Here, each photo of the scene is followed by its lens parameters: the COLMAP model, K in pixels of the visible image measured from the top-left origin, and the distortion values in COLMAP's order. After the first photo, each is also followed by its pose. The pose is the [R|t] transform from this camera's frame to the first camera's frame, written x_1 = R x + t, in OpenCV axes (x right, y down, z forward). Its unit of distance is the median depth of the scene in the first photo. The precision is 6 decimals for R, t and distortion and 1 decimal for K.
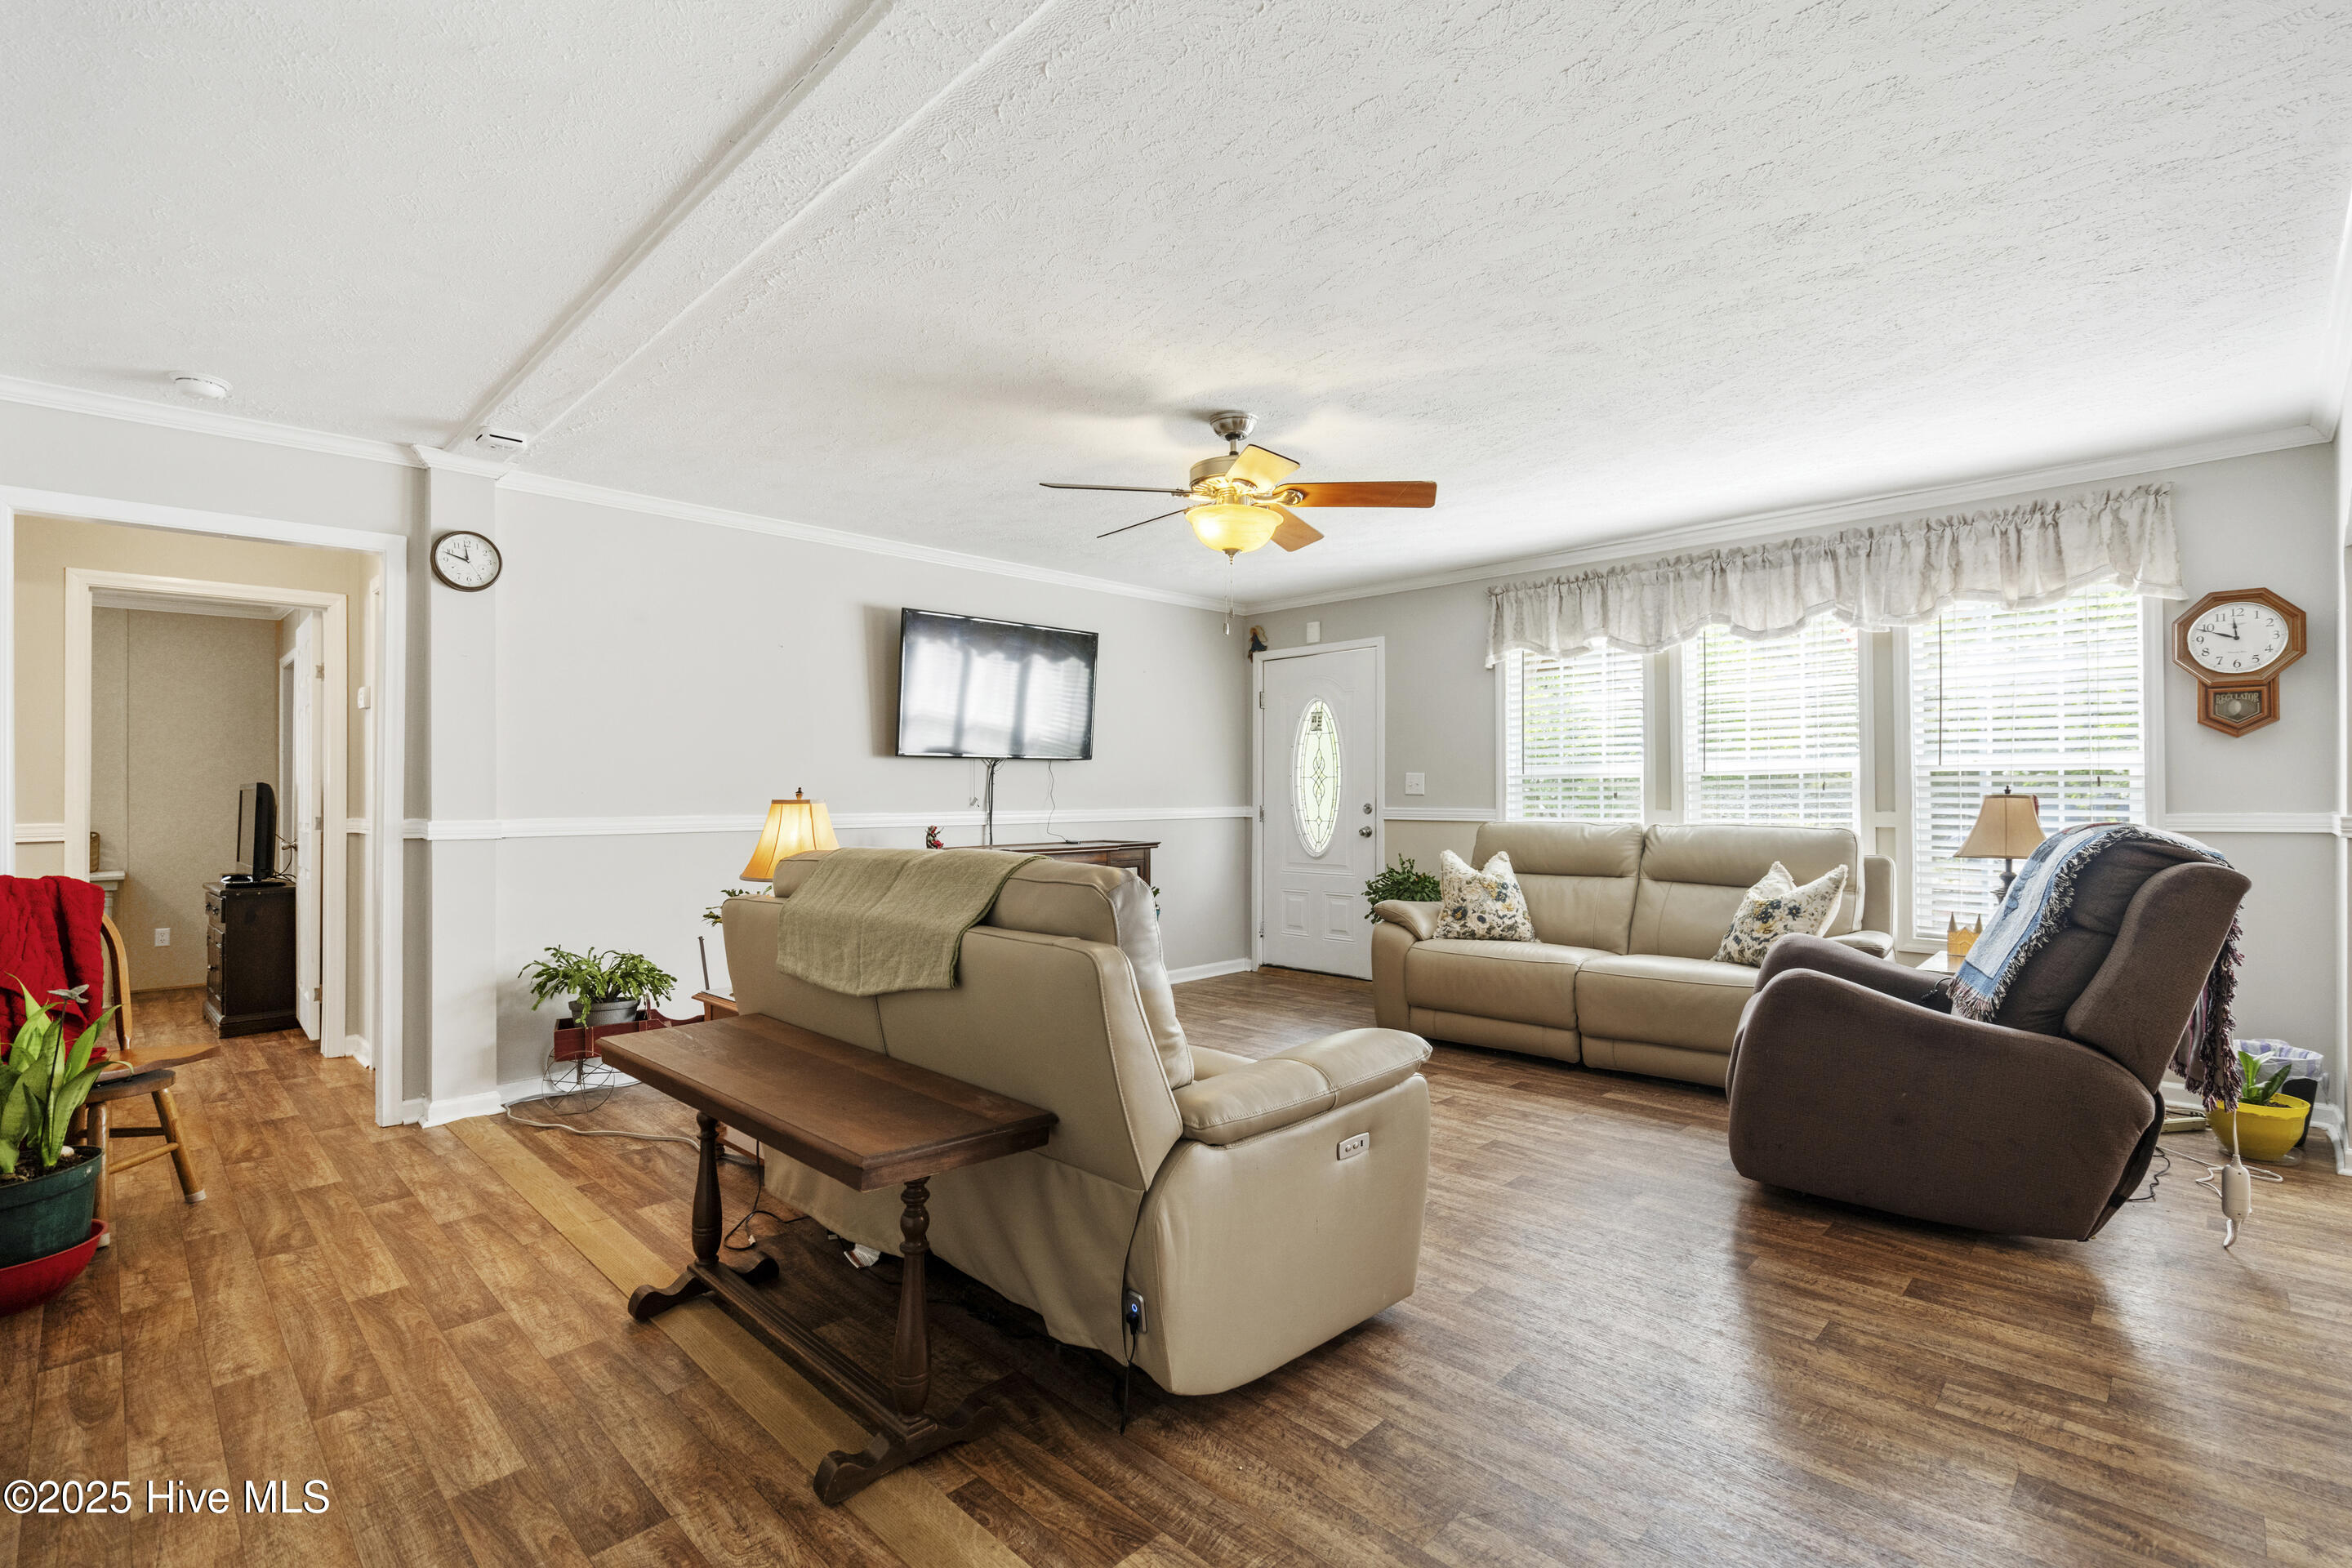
lens RADIAL K [[1087.9, 0, 1175.1], [0, 1087.9, 803.6], [0, 0, 1]] dist [0.001511, -0.001551]
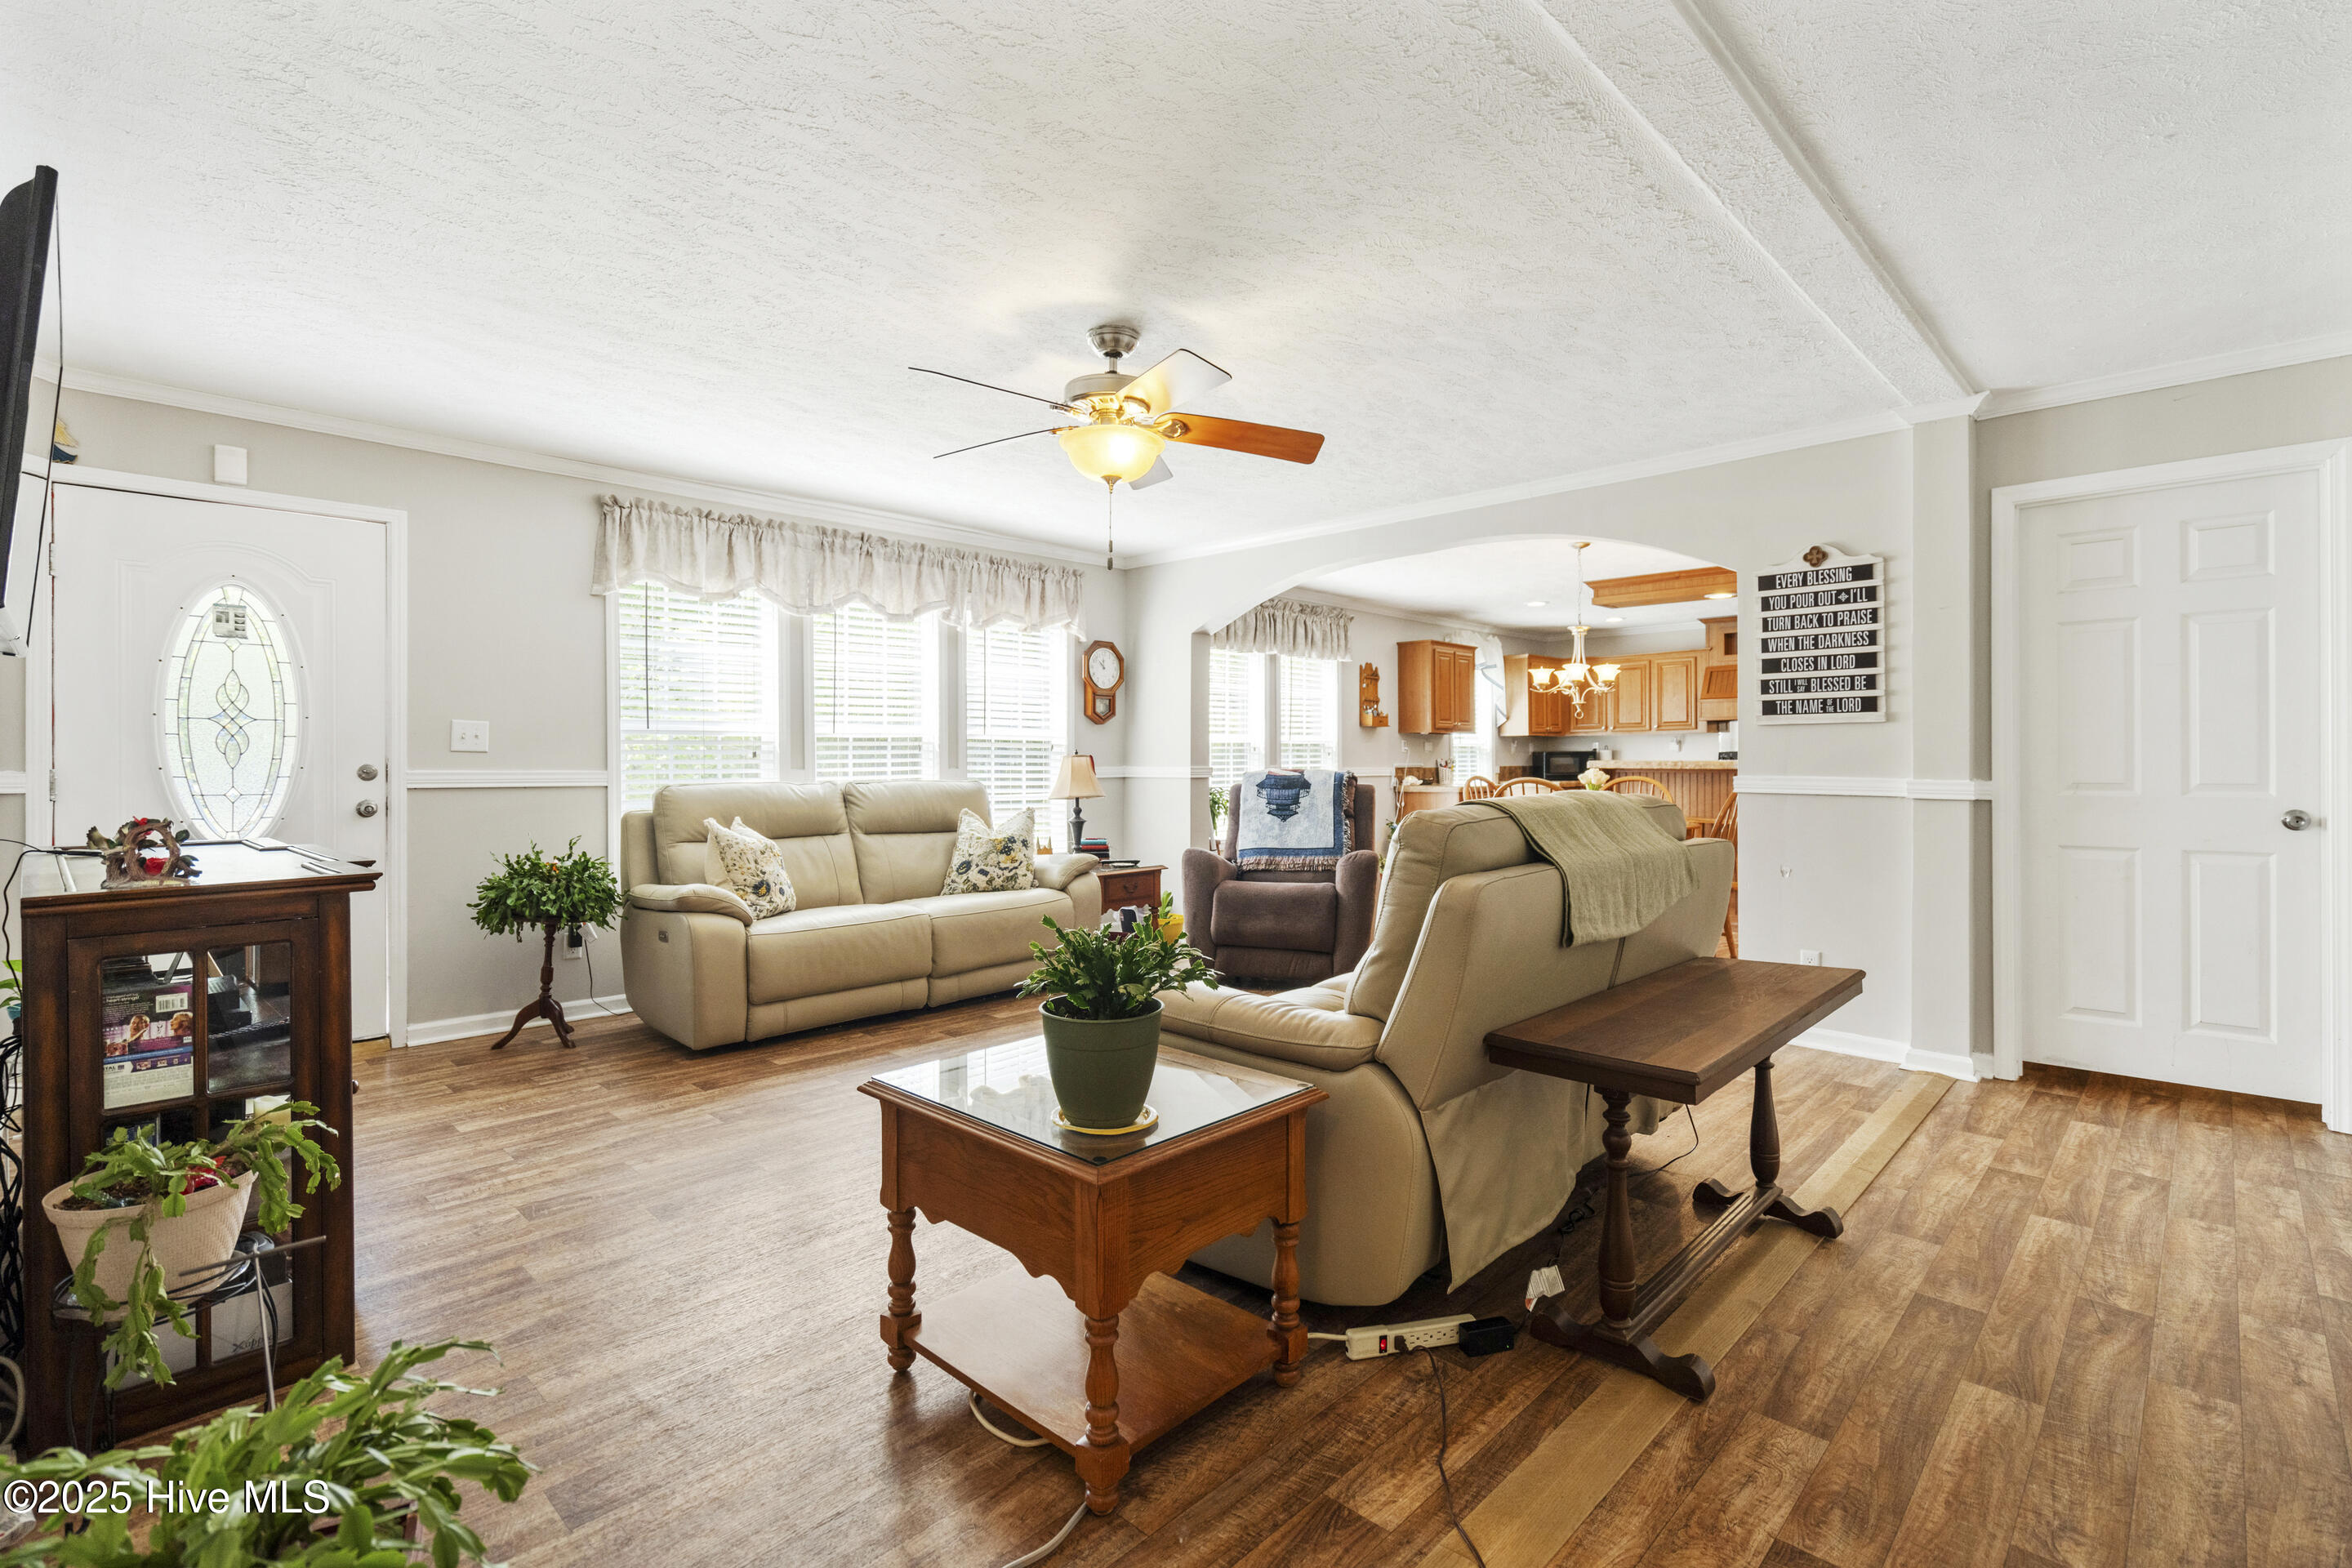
lens RADIAL K [[1087.9, 0, 1200.2], [0, 1087.9, 775.1], [0, 0, 1]] dist [0.001511, -0.001551]
pose [[-0.028442, -0.005760, 0.999579, -0.622097], [0.011985, 0.999910, 0.006103, 0.010459], [-0.999524, 0.012153, -0.028370, 0.693916]]
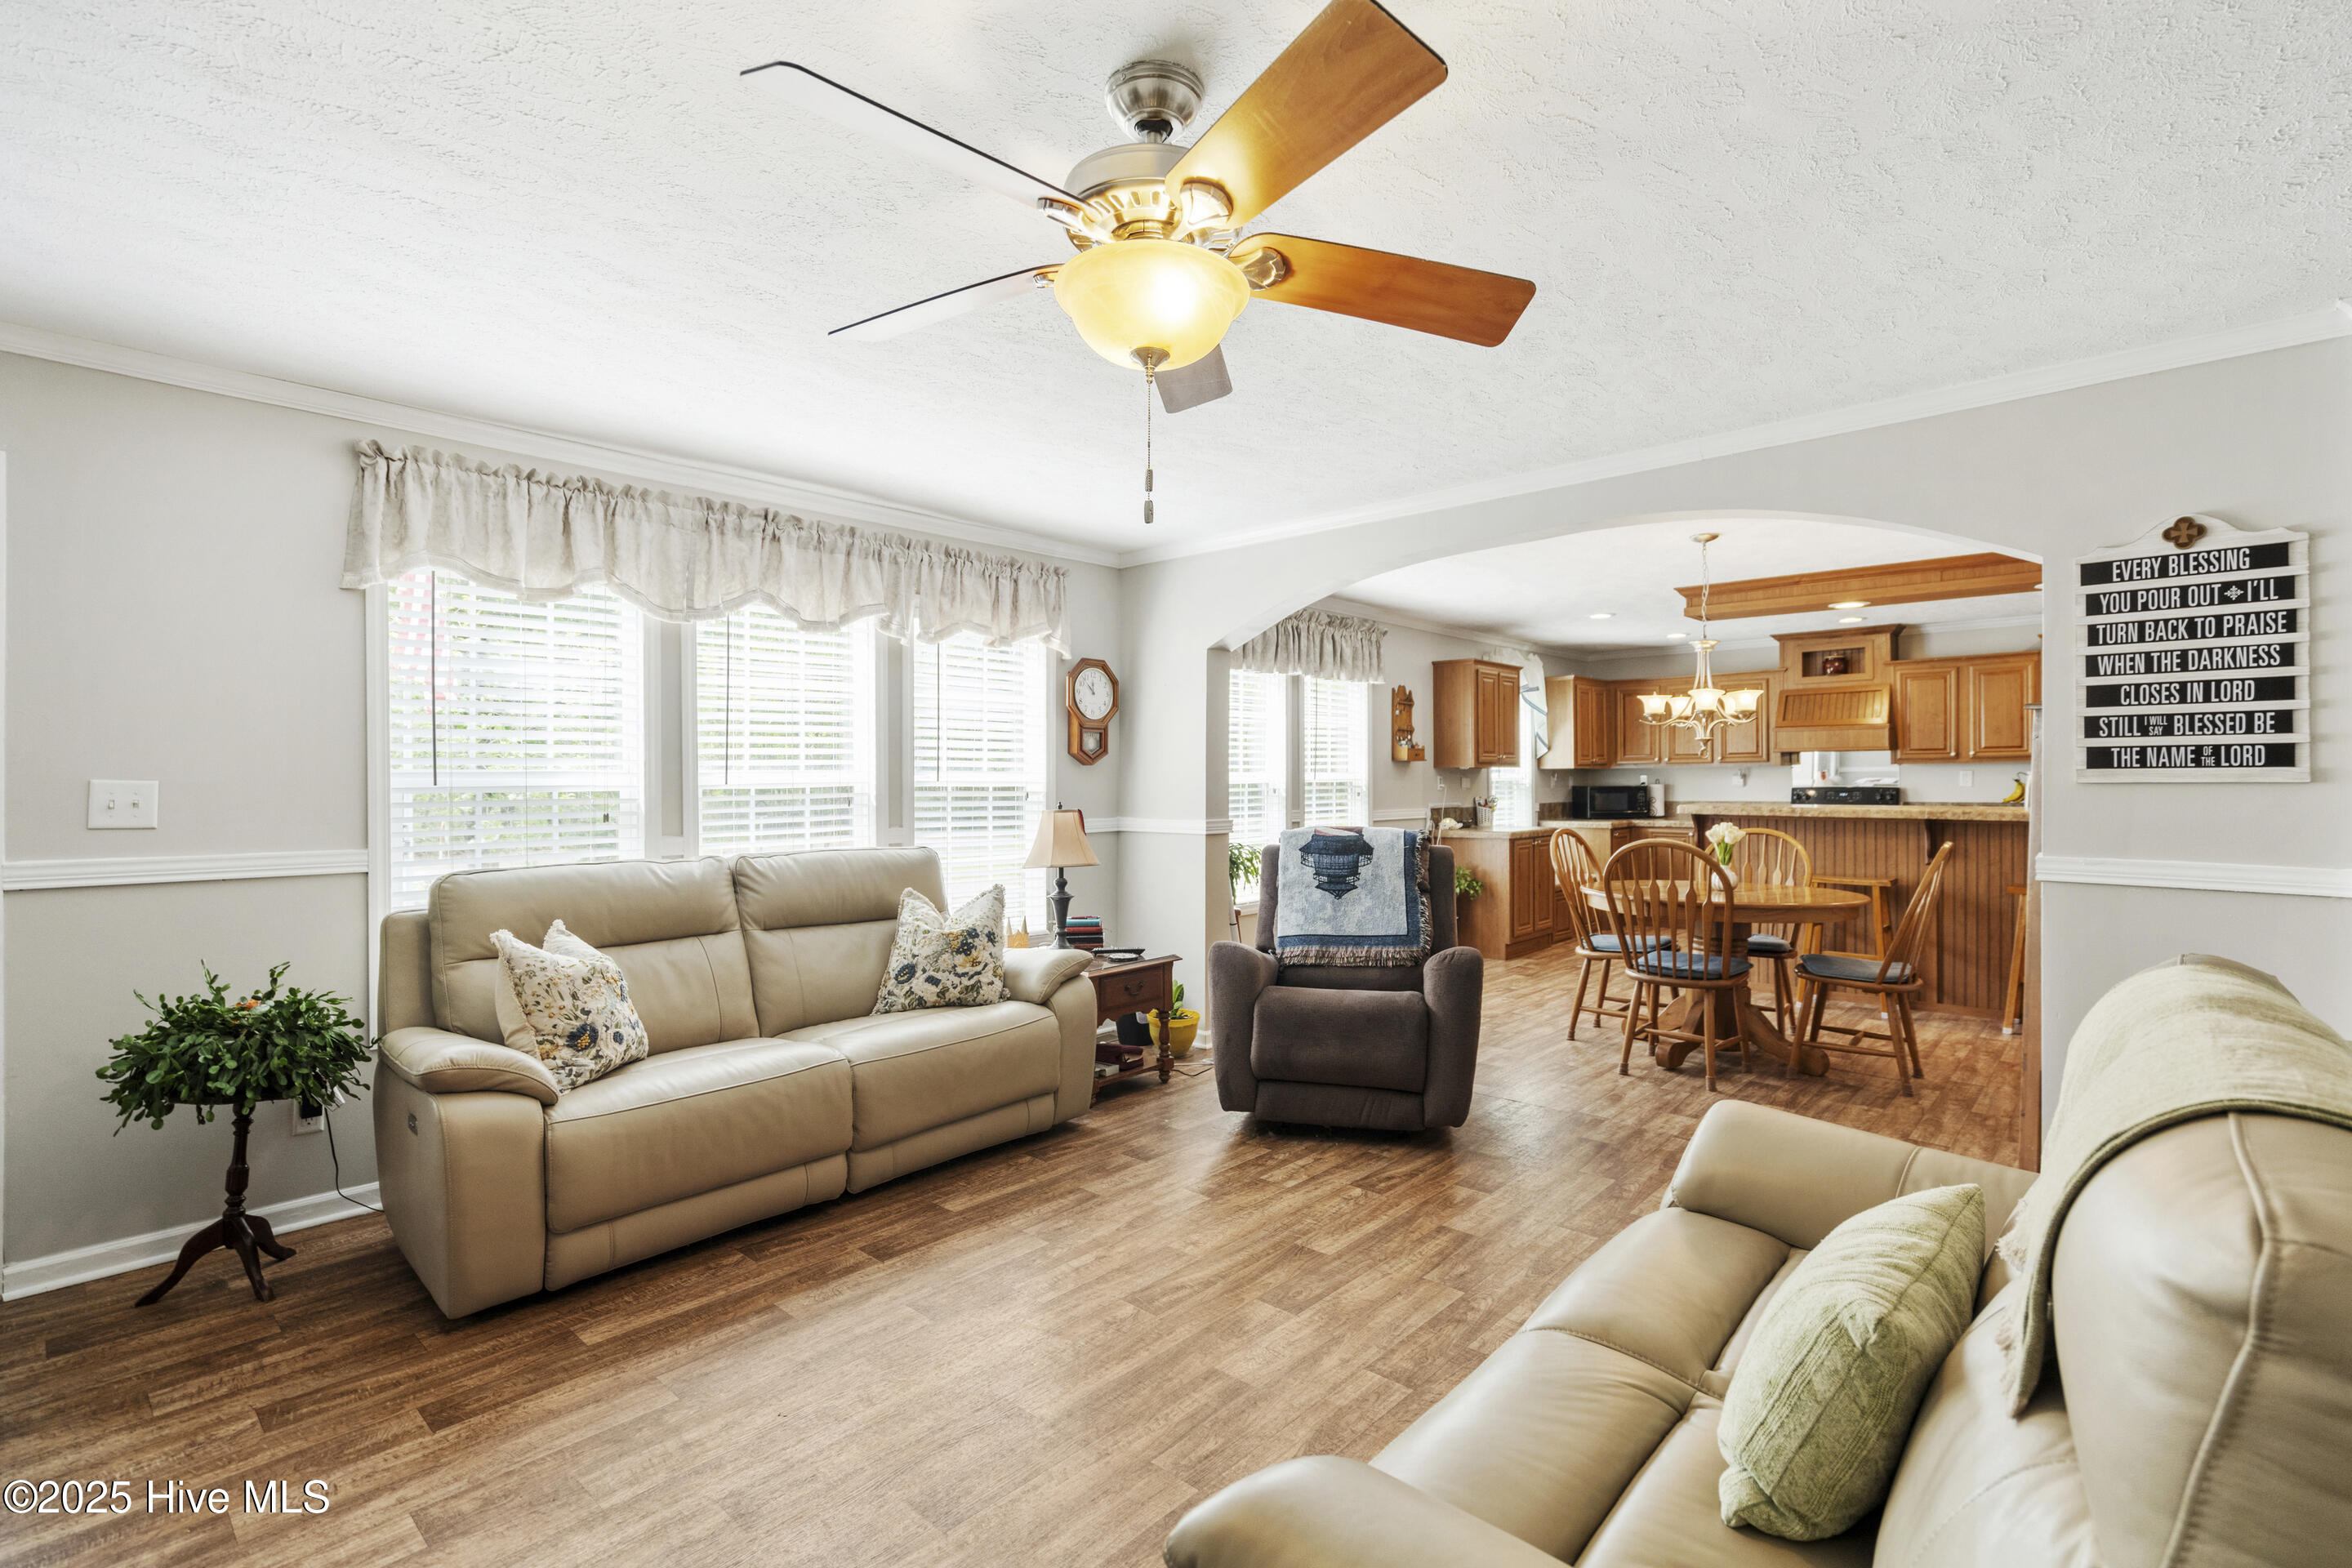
lens RADIAL K [[1087.9, 0, 1210.9], [0, 1087.9, 777.3], [0, 0, 1]] dist [0.001511, -0.001551]
pose [[-0.066090, 0.009803, 0.997766, -0.326229], [0.015003, 0.999848, -0.008829, -0.023409], [-0.997701, 0.014386, -0.066227, 0.731234]]
